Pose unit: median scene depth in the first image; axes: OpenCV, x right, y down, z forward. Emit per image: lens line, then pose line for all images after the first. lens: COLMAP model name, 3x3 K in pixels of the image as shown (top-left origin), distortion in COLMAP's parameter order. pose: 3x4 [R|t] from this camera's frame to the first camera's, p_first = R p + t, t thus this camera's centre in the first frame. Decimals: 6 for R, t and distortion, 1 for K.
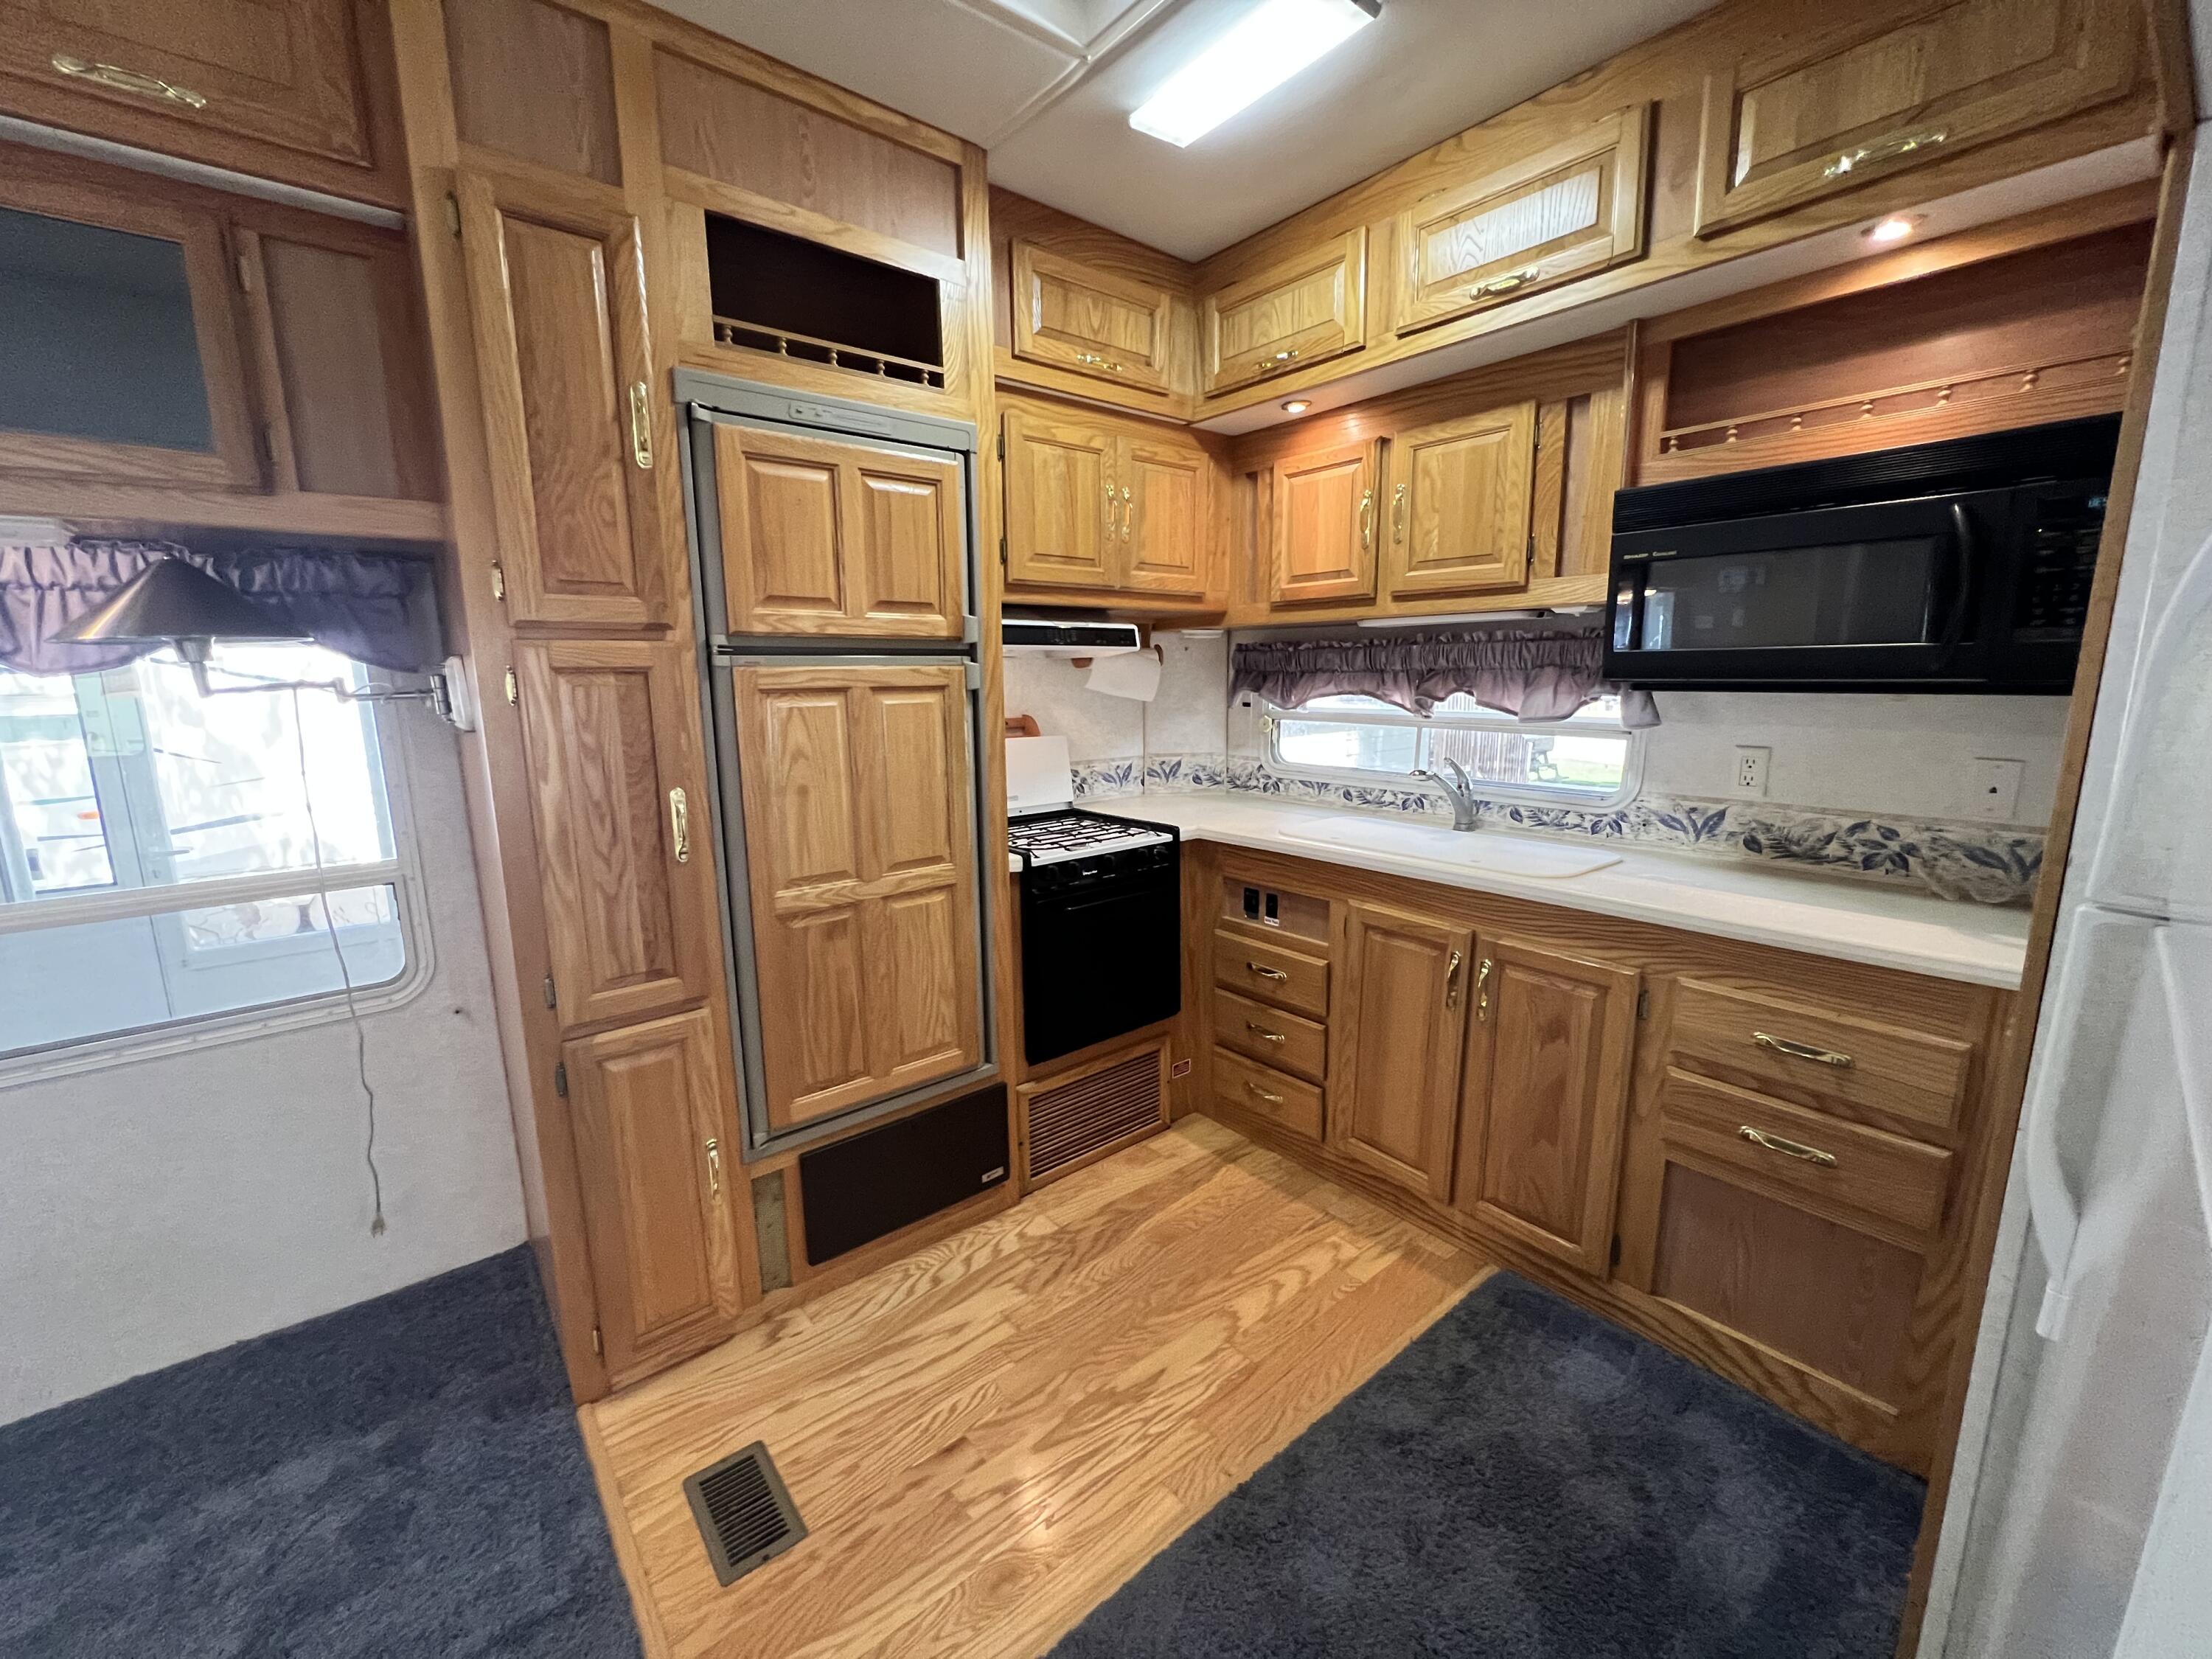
lens RADIAL K [[887.0, 0, 1102.6], [0, 887.0, 824.2], [0, 0, 1]] dist [-0.001679, 0.000366]
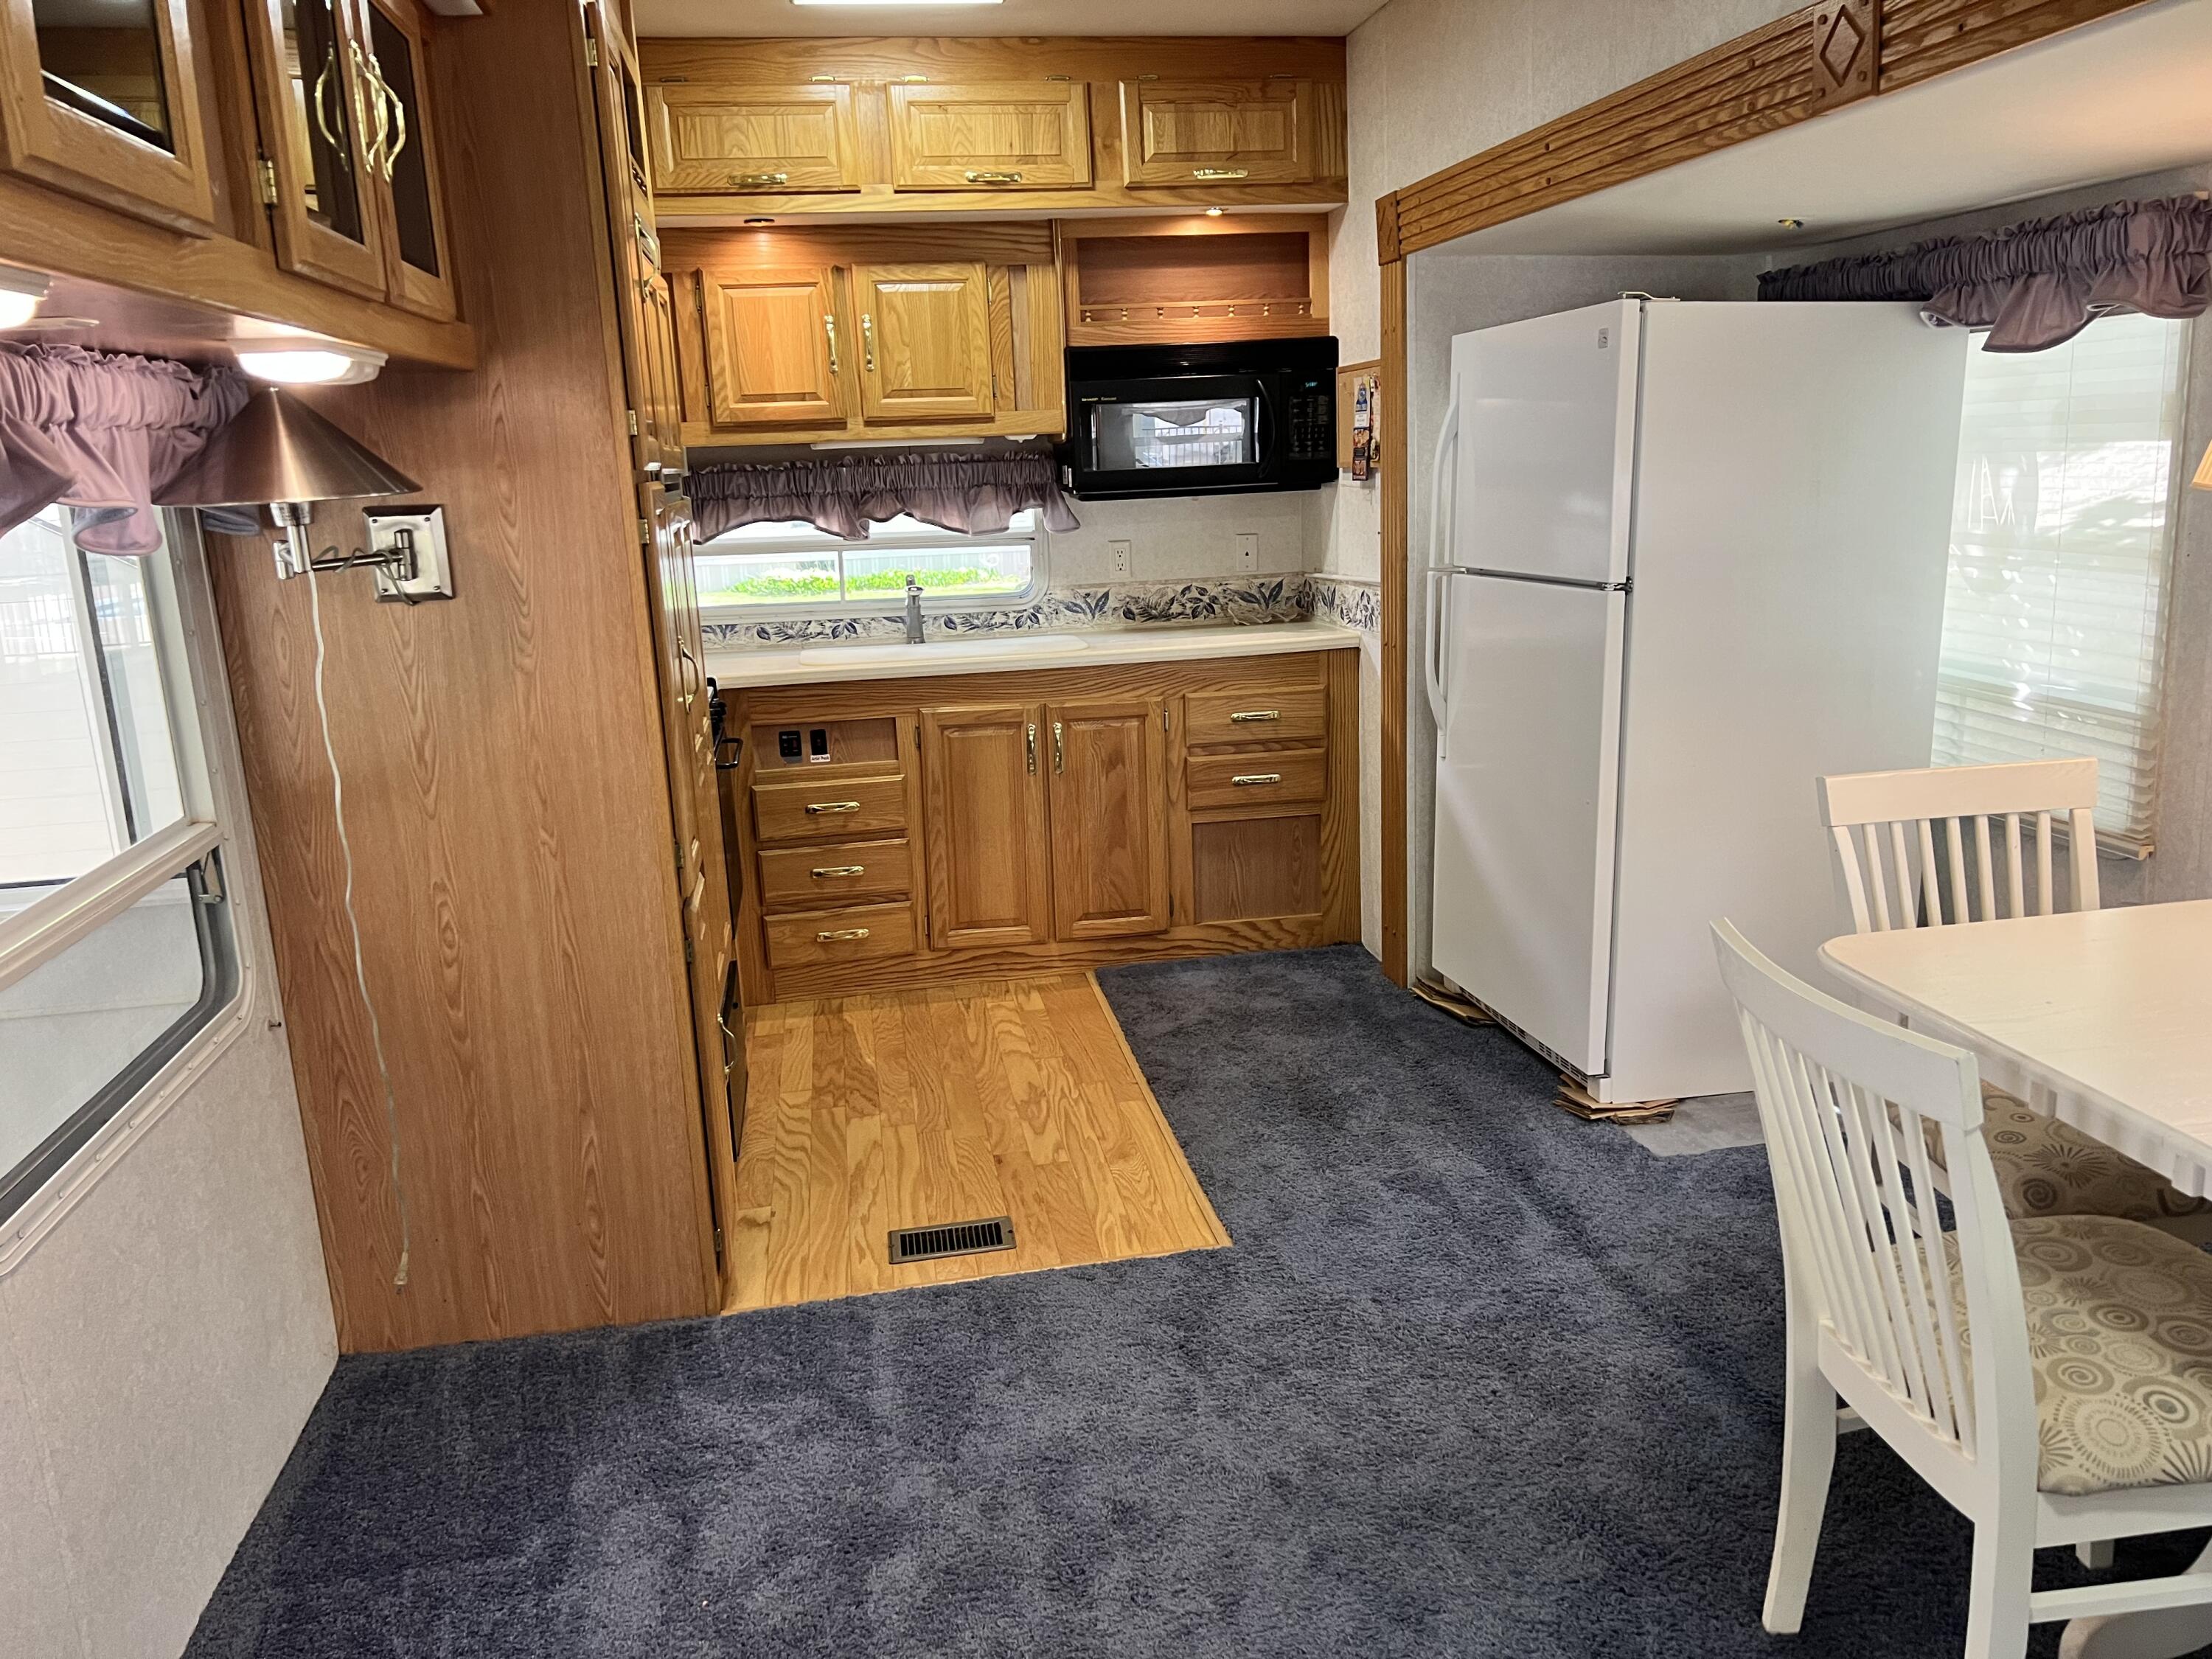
lens RADIAL K [[1656.8, 0, 1117.1], [0, 1656.8, 824.6], [0, 0, 1]] dist [0.059001, -0.066583]
pose [[0.489404, -0.200719, 0.848644, -1.579732], [0.185227, 0.974872, 0.123756, 0.021725], [-0.852159, 0.096625, 0.514285, -0.260661]]
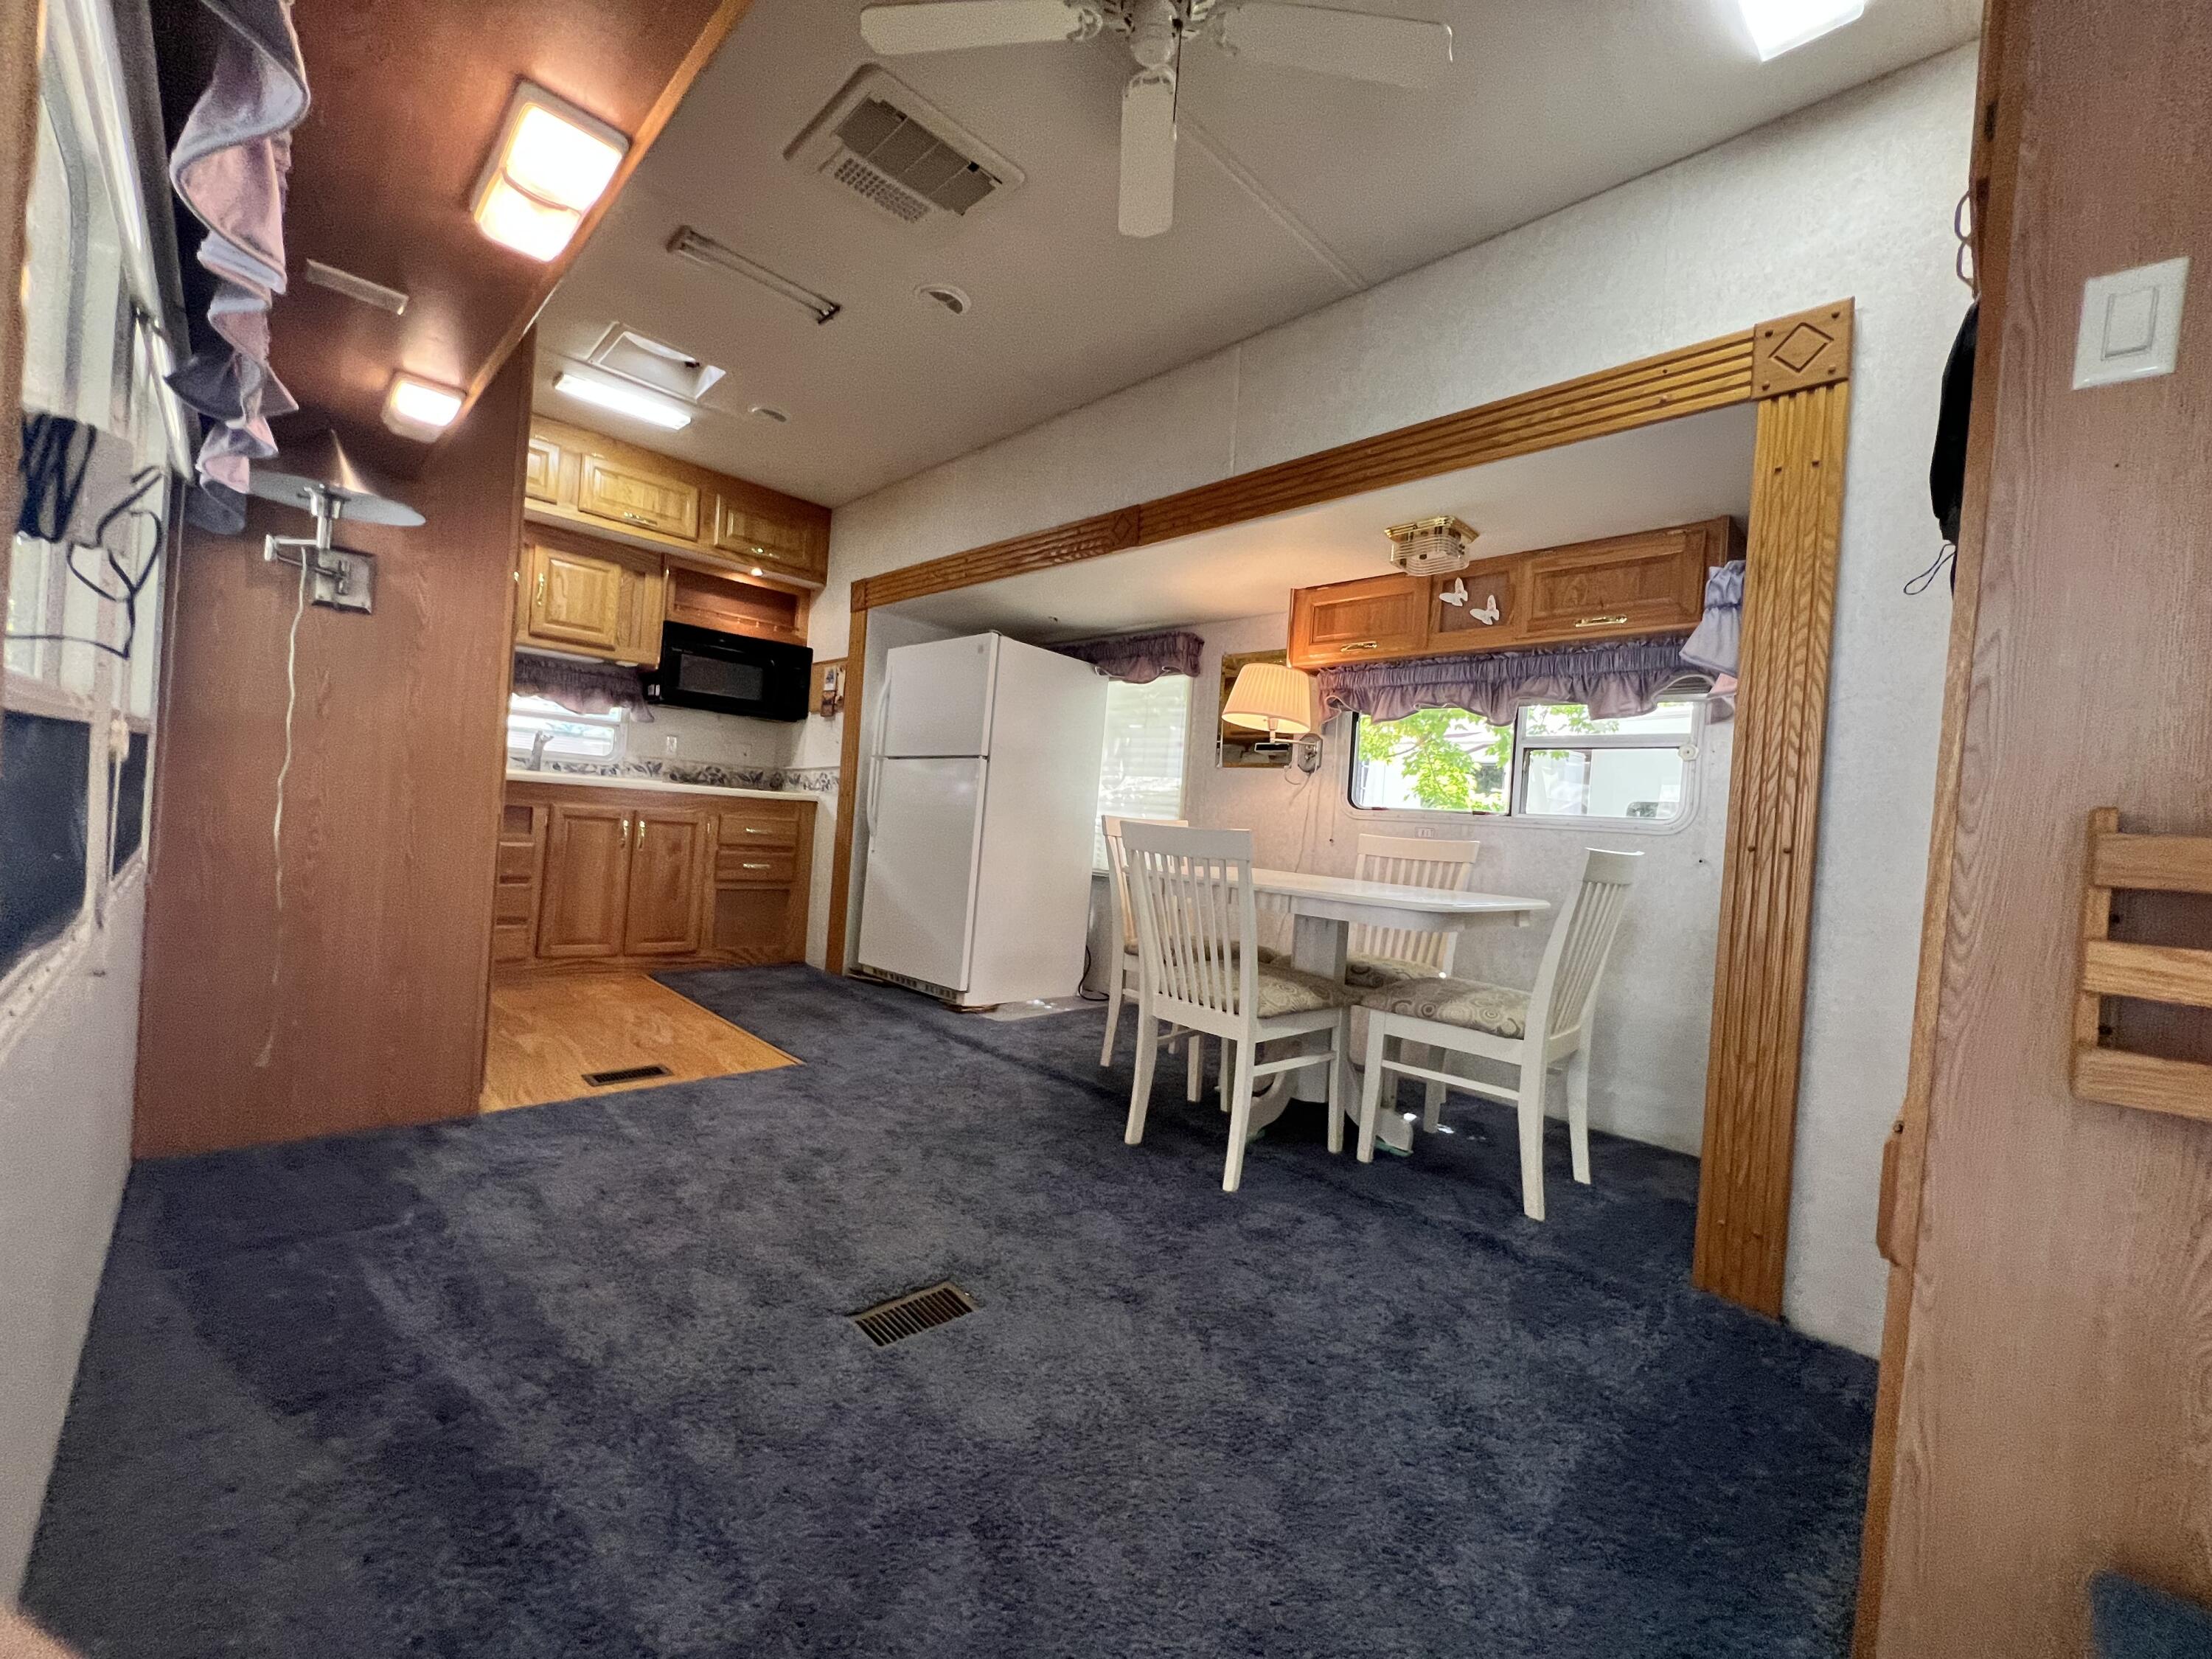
lens RADIAL K [[887.0, 0, 1102.9], [0, 887.0, 826.4], [0, 0, 1]] dist [-0.001679, 0.000366]
pose [[-0.088929, -0.002303, 0.996035, -1.853325], [0.097741, 0.995151, 0.011027, 0.258092], [-0.991231, 0.098334, -0.088273, 0.095615]]
